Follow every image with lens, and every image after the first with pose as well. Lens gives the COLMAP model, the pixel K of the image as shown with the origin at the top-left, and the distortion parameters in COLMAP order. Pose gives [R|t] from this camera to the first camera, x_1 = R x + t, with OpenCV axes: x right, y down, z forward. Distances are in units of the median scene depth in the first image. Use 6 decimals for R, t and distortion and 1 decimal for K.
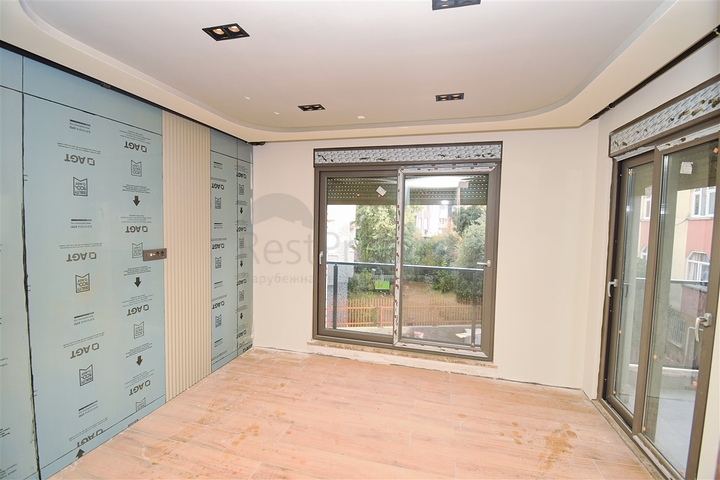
lens RADIAL K [[328.2, 0, 365.6], [0, 328.2, 236.1], [0, 0, 1]] dist [0.000240, -0.007504]
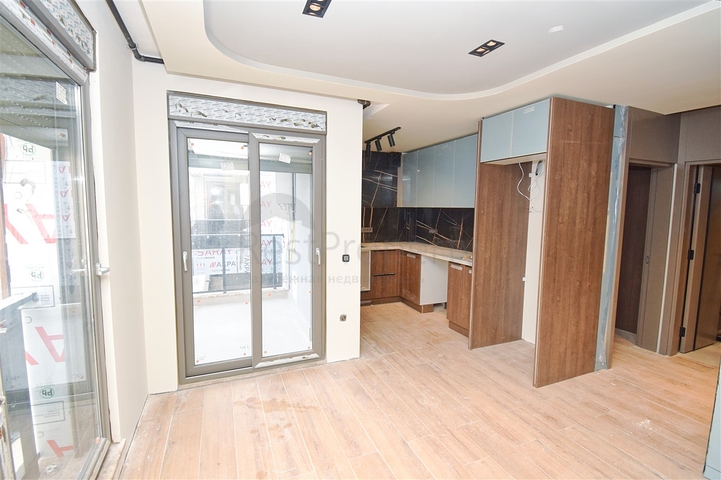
lens RADIAL K [[328.7, 0, 364.7], [0, 328.7, 237.0], [0, 0, 1]] dist [0.000240, -0.007504]
pose [[-0.608829, -0.099702, 0.787011, -0.268260], [0.011228, 0.990888, 0.134216, -0.030413], [-0.793222, 0.090552, -0.602162, 0.979872]]
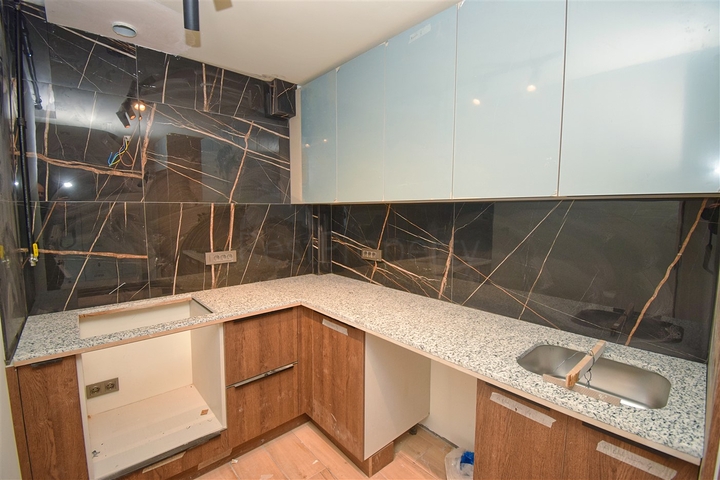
lens RADIAL K [[328.2, 0, 362.5], [0, 328.2, 240.6], [0, 0, 1]] dist [0.000240, -0.007504]
pose [[-0.826087, -0.074776, 0.558559, 0.439651], [0.005554, 0.990029, 0.140752, 0.027343], [-0.563515, 0.119376, -0.817435, 0.327392]]
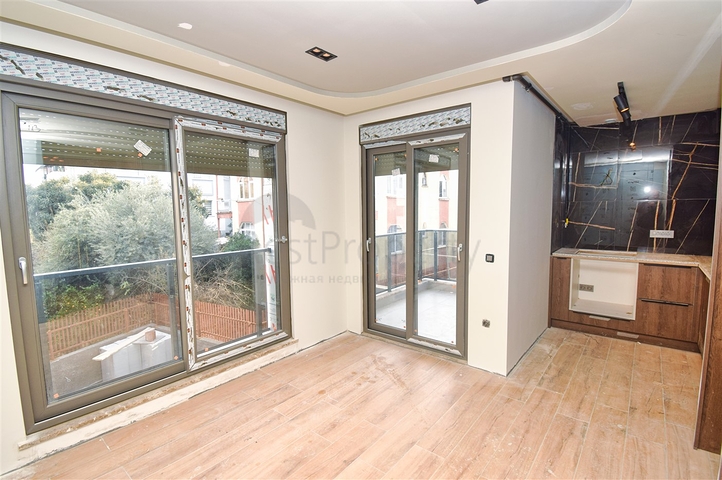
lens RADIAL K [[345.3, 0, 368.3], [0, 345.3, 236.9], [0, 0, 1]] dist [0.000132, -0.008237]
pose [[0.406015, -0.104850, 0.907832, -0.439825], [0.063577, 0.994230, 0.086395, 0.004876], [-0.911652, 0.022640, 0.410339, 0.359935]]
